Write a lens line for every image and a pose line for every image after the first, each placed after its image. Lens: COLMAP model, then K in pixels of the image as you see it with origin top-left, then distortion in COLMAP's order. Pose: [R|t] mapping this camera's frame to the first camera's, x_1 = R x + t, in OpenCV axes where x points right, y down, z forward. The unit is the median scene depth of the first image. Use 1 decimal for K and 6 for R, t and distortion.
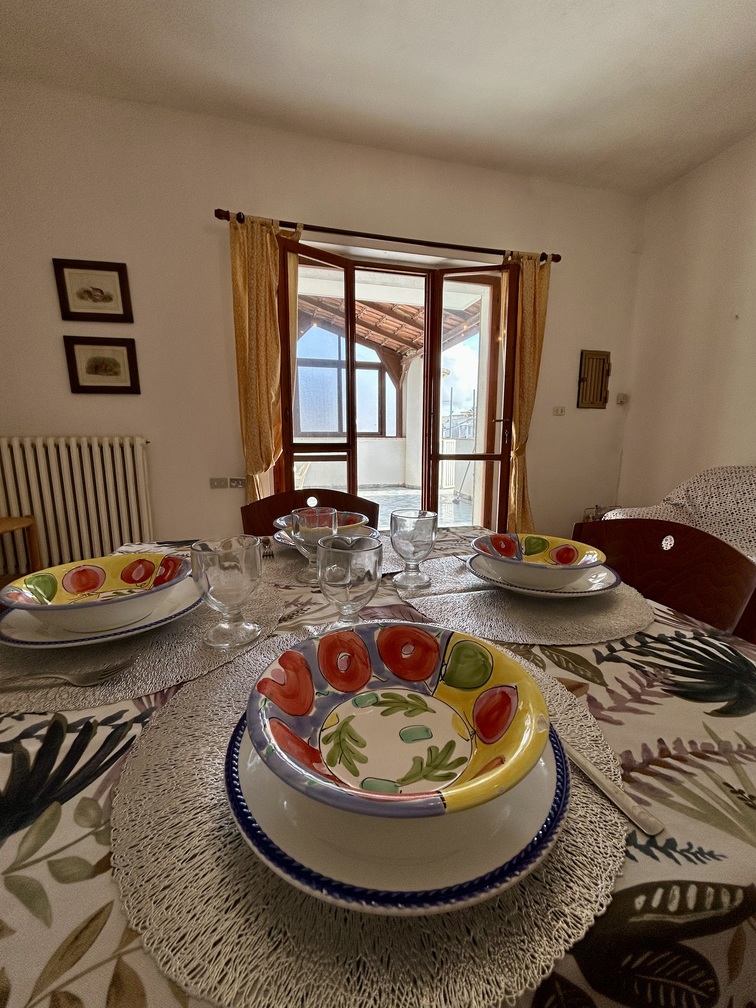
lens RADIAL K [[404.1, 0, 380.2], [0, 404.1, 503.9], [0, 0, 1]] dist [-0.003708, 0.000143]
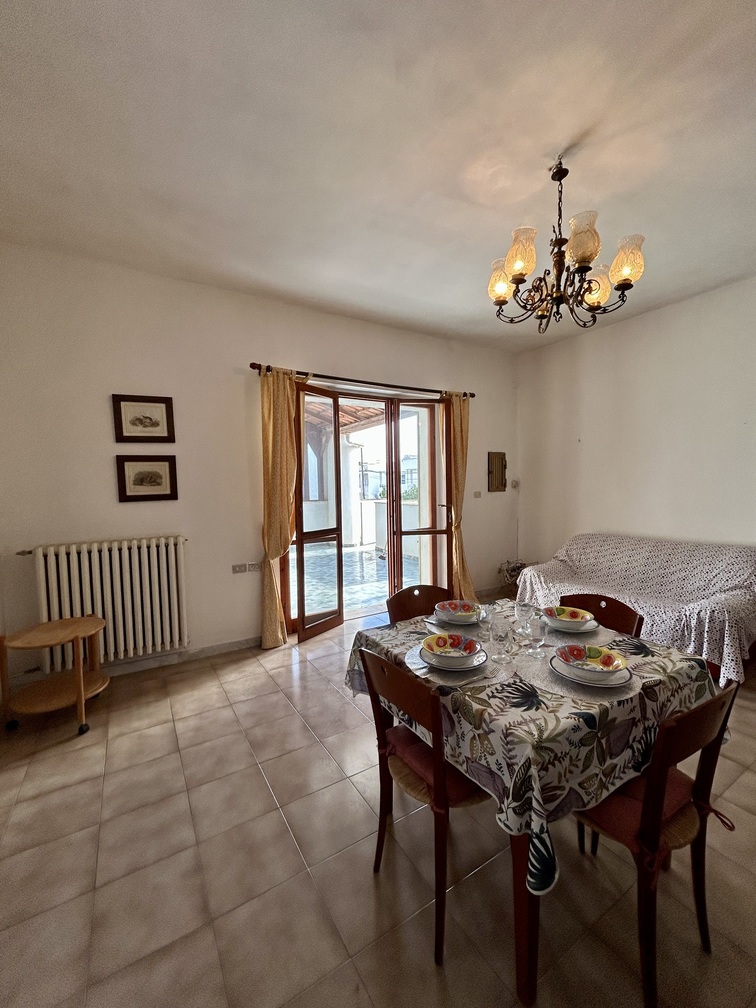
lens RADIAL K [[404.1, 0, 378.3], [0, 404.1, 506.6], [0, 0, 1]] dist [-0.003708, 0.000143]
pose [[0.959010, -0.033414, 0.281397, -0.372964], [0.063594, 0.993072, -0.098808, -0.099229], [-0.276146, 0.112653, 0.954491, -0.305688]]
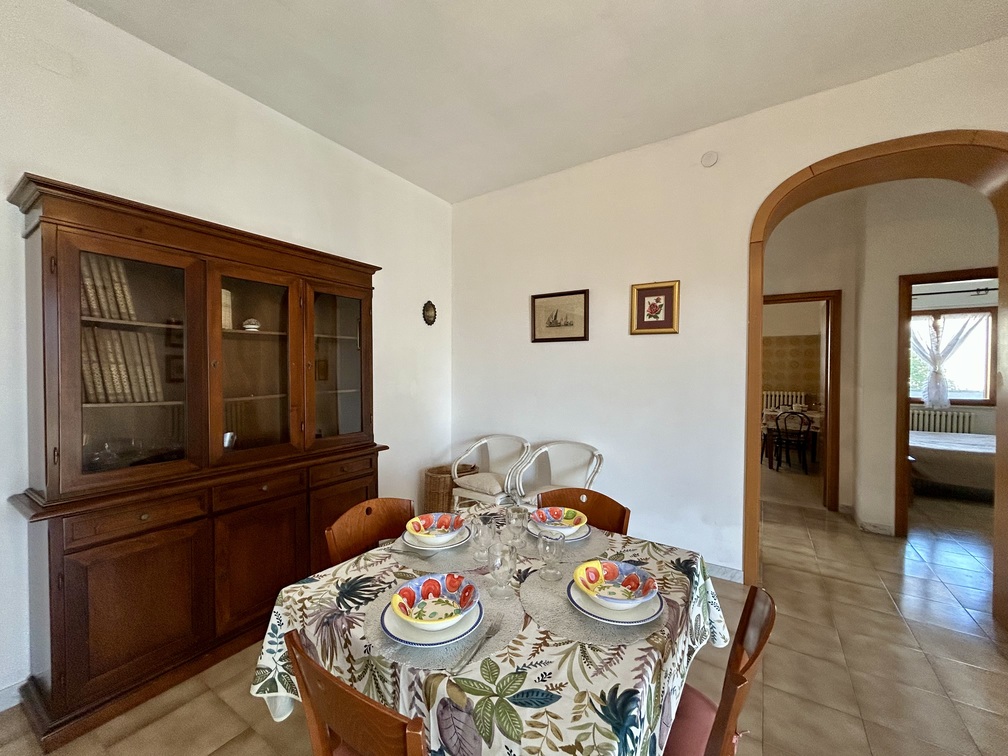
lens RADIAL K [[404.1, 0, 504.2], [0, 404.1, 375.3], [0, 0, 1]] dist [-0.003708, 0.000143]
pose [[-0.741149, 0.004332, -0.671327, 0.293526], [-0.113552, 0.984762, 0.131717, -0.221764], [0.661668, 0.173852, -0.729363, 0.521996]]
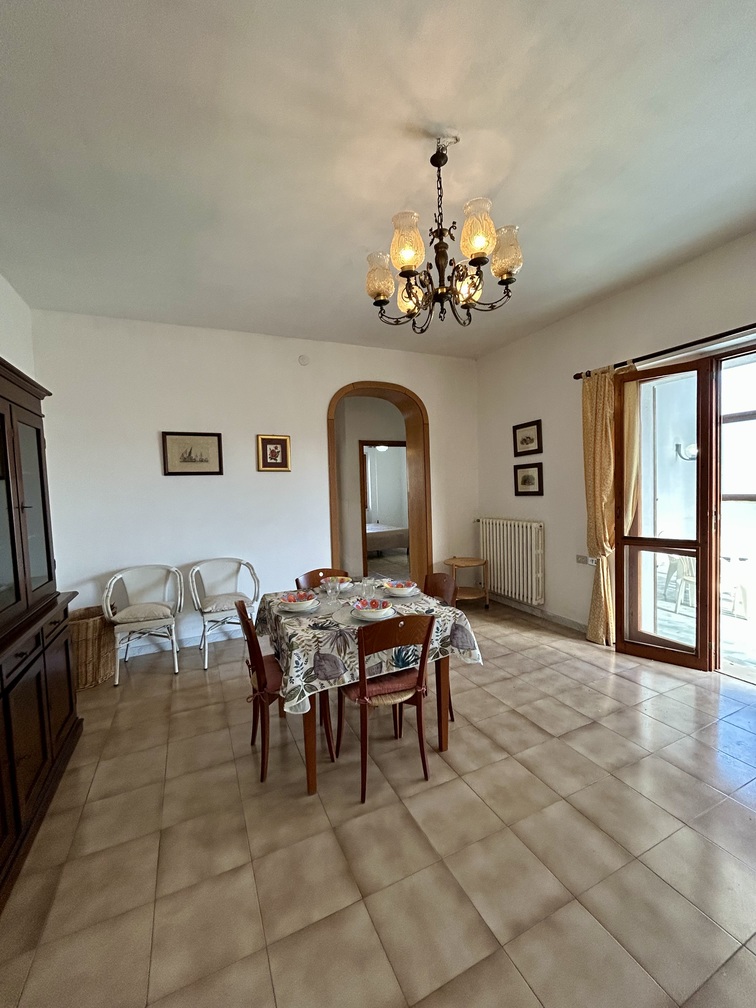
lens RADIAL K [[404.1, 0, 380.7], [0, 404.1, 505.9], [0, 0, 1]] dist [-0.003708, 0.000143]
pose [[0.179107, 0.038987, -0.983057, 0.869024], [-0.129637, 0.991437, 0.015700, -0.179061], [0.975251, 0.124629, 0.182627, 0.099765]]
